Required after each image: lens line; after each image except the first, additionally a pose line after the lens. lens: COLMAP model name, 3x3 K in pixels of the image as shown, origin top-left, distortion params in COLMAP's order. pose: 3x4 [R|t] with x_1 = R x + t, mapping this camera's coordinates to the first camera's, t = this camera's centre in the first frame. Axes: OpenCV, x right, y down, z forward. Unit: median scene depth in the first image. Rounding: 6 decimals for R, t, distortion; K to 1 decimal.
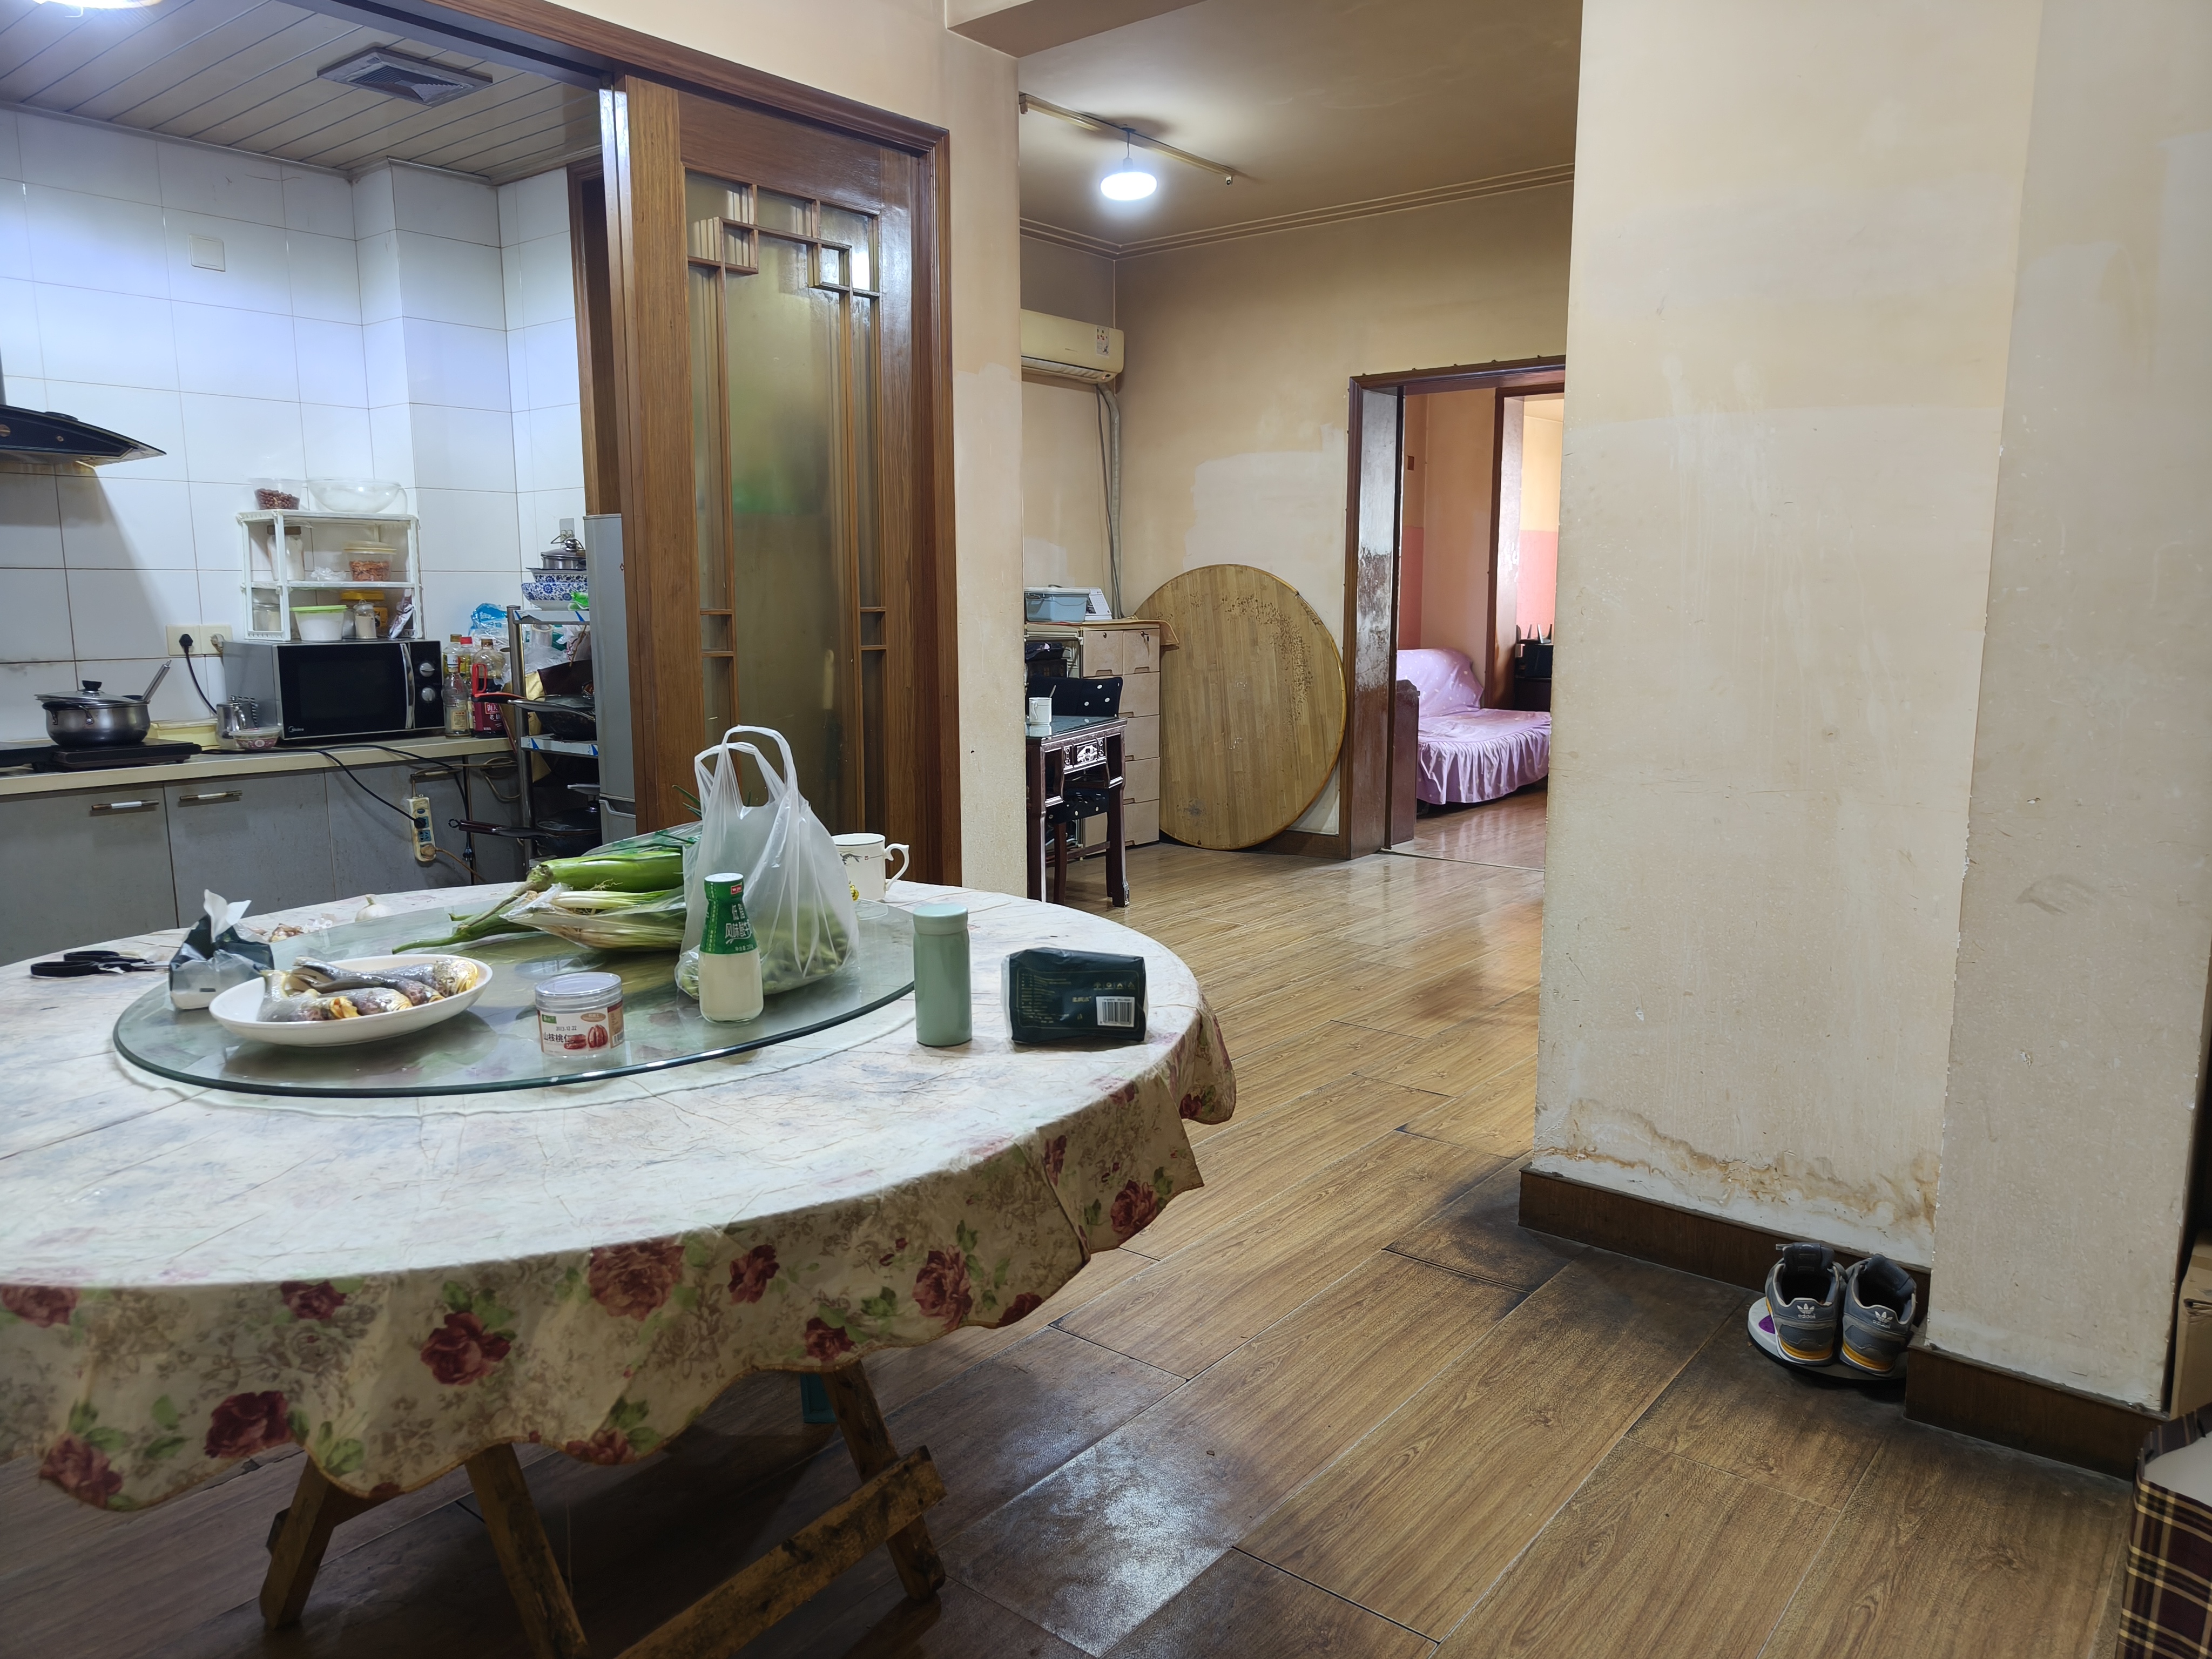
lens RADIAL K [[1519.8, 0, 1106.0], [0, 1519.8, 829.5], [0, 0, 1]] dist [0.103976, -0.000272]
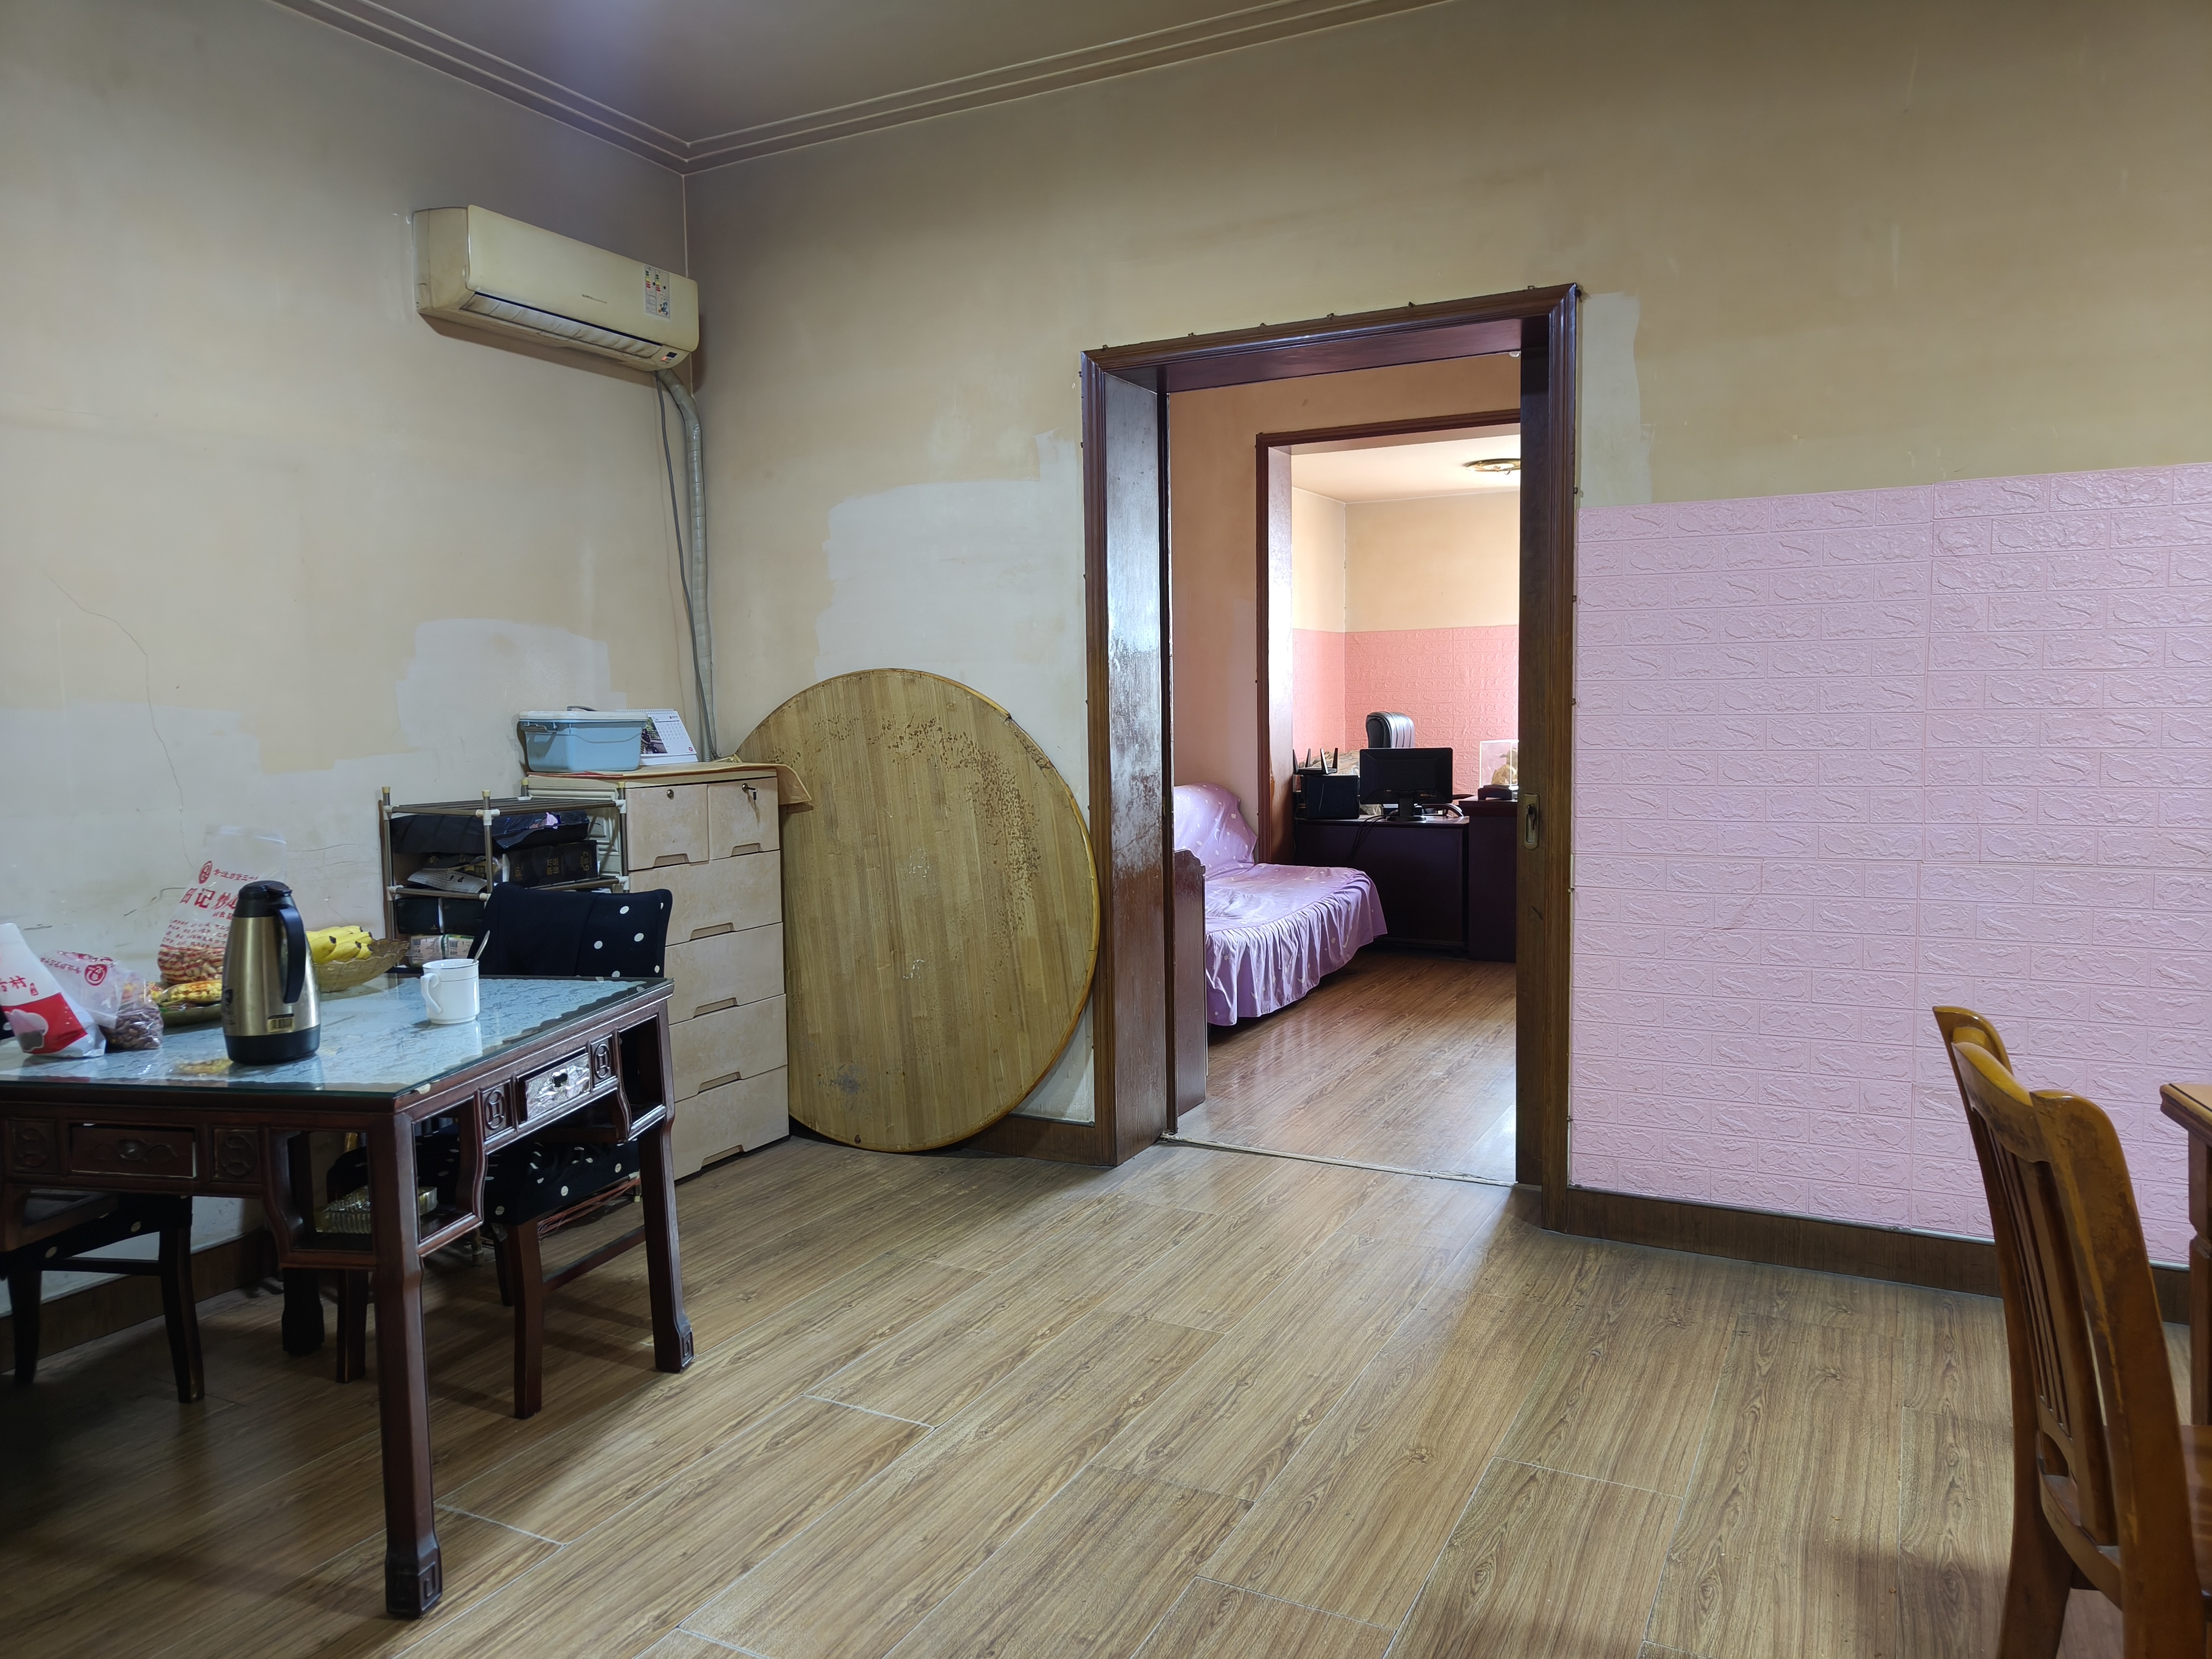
lens RADIAL K [[1512.3, 0, 1106.0], [0, 1512.3, 829.5], [0, 0, 1]] dist [0.008864, -0.000959]
pose [[0.980977, -0.028464, 0.192024, 0.047984], [0.042208, 0.996801, -0.067867, -0.068496], [-0.189478, 0.074681, 0.979041, 0.415938]]
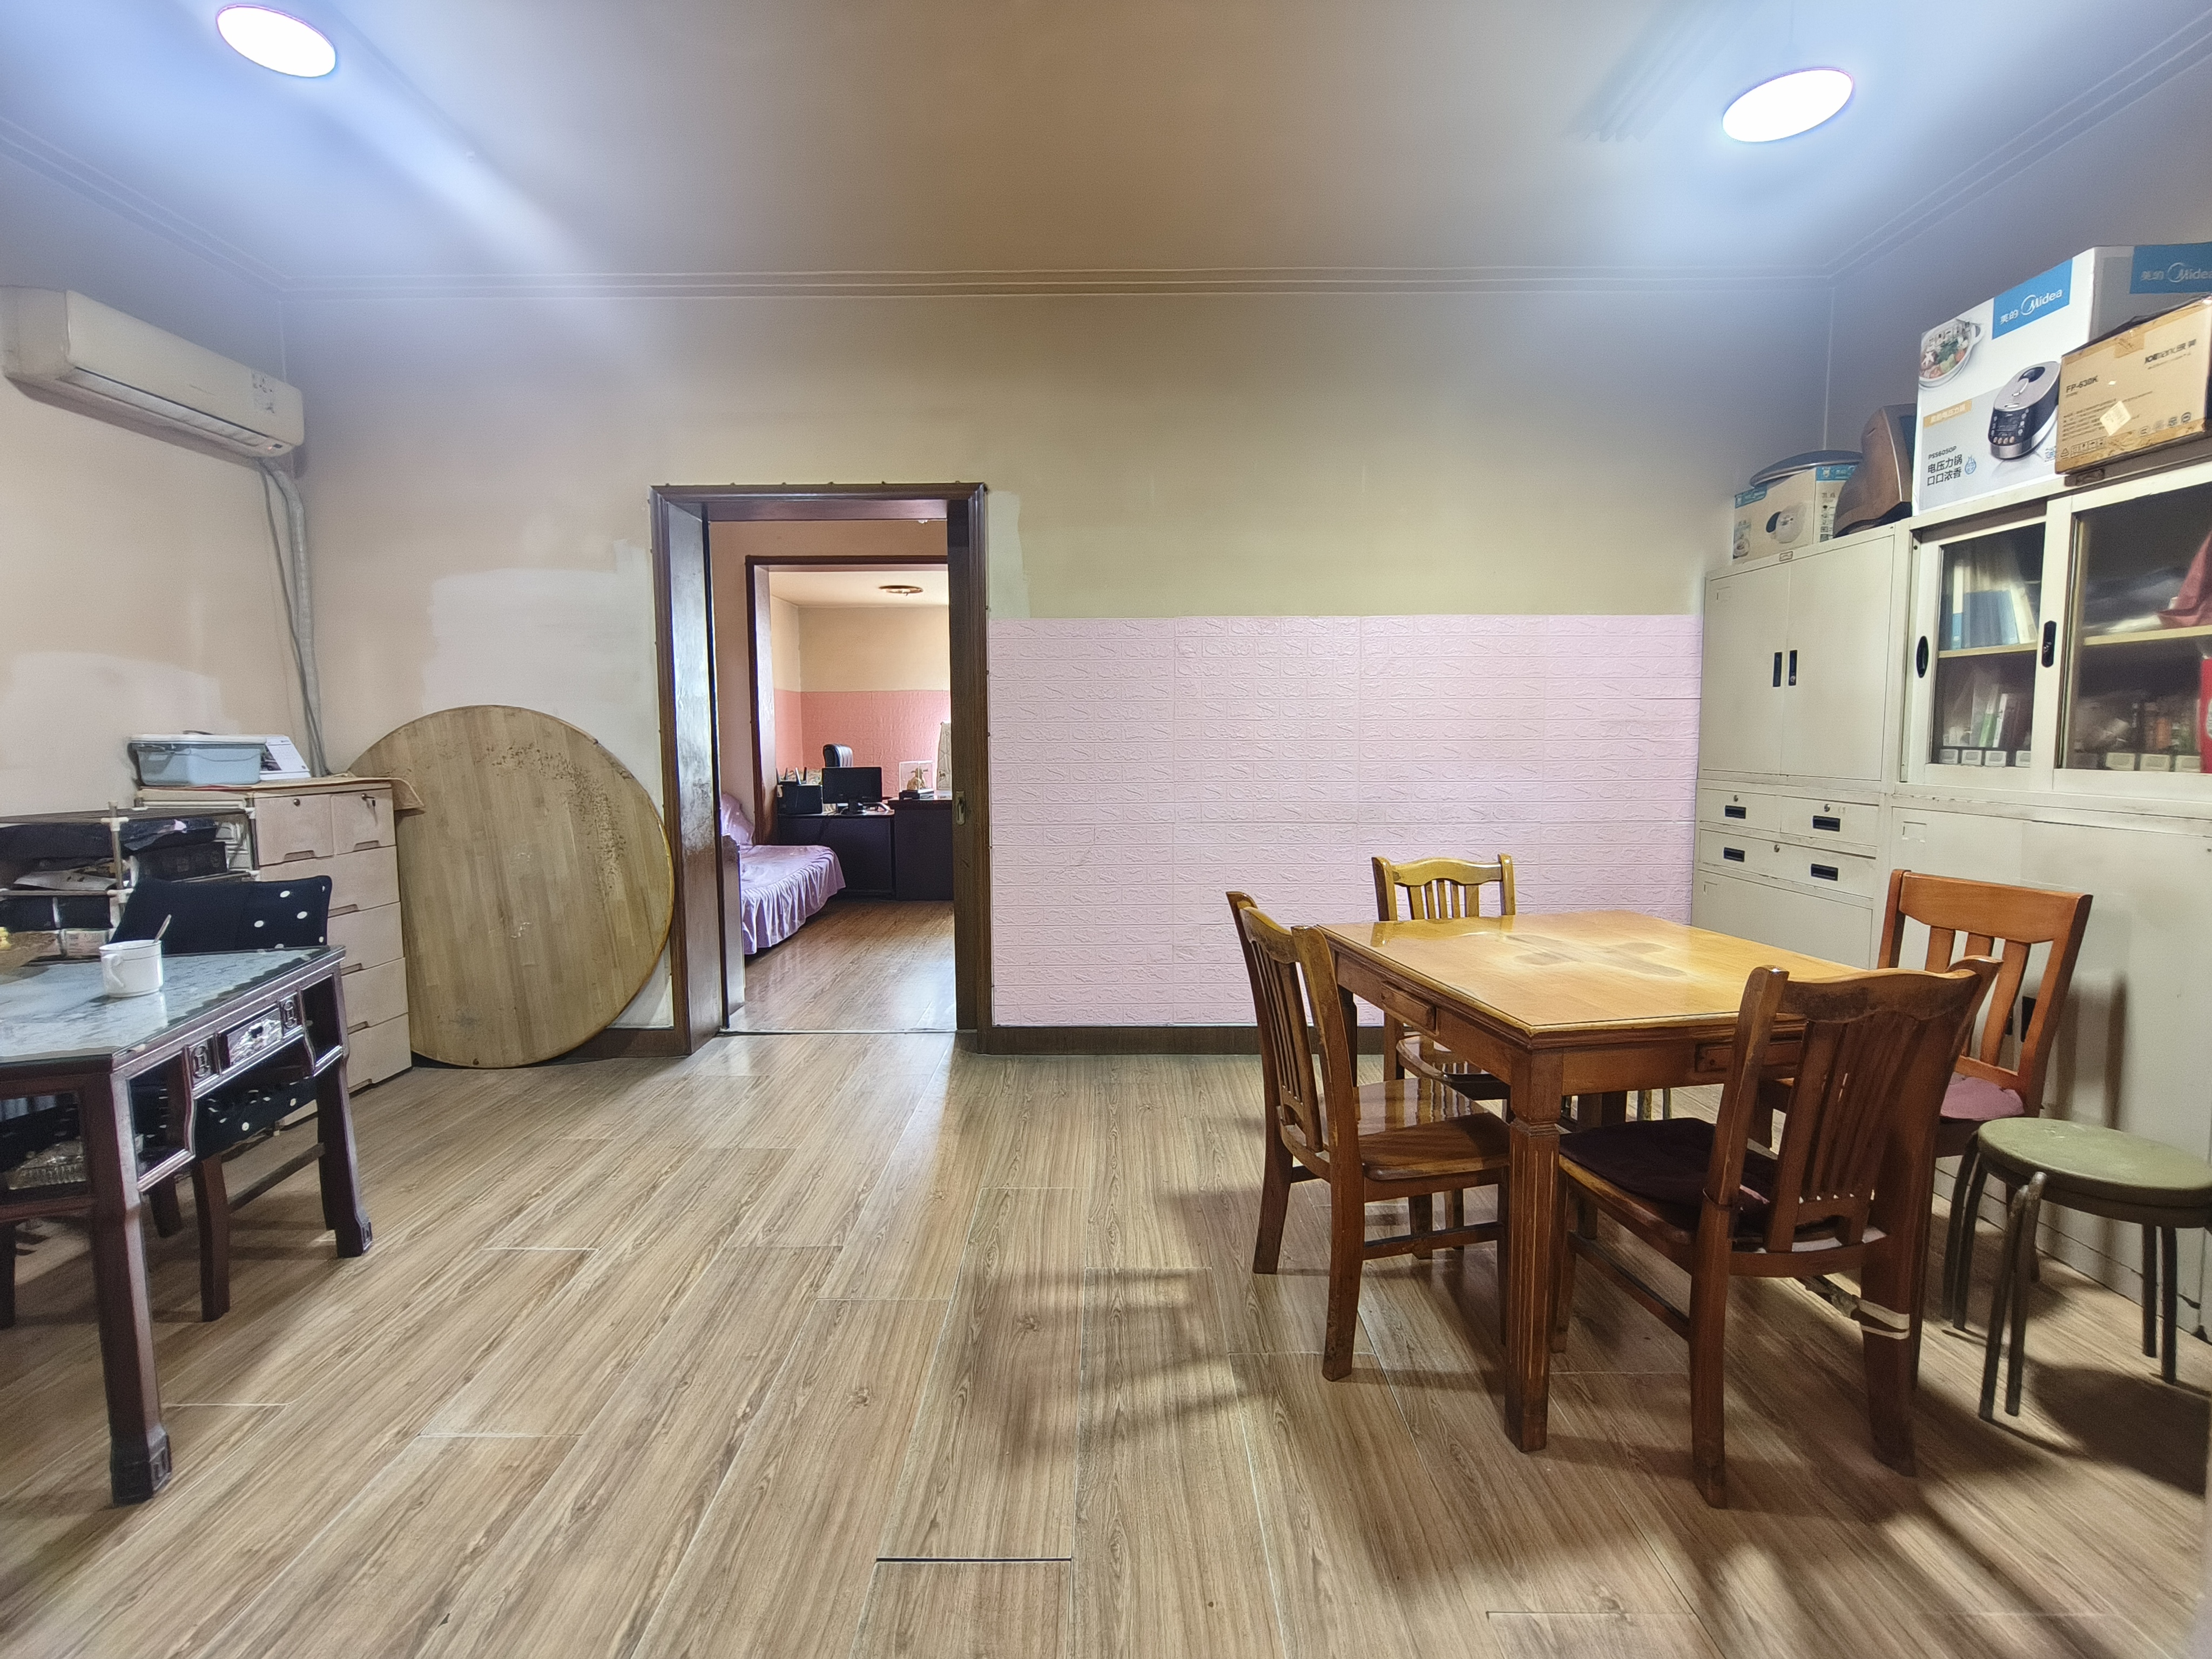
lens RADIAL K [[975.2, 0, 1092.7], [0, 975.2, 824.1], [0, 0, 1]] dist [-0.001306, 0.000196]
pose [[0.785145, -0.057869, 0.616602, 0.009382], [0.099395, 0.994493, -0.033229, -0.065623], [-0.611283, 0.087377, 0.786574, 0.421566]]
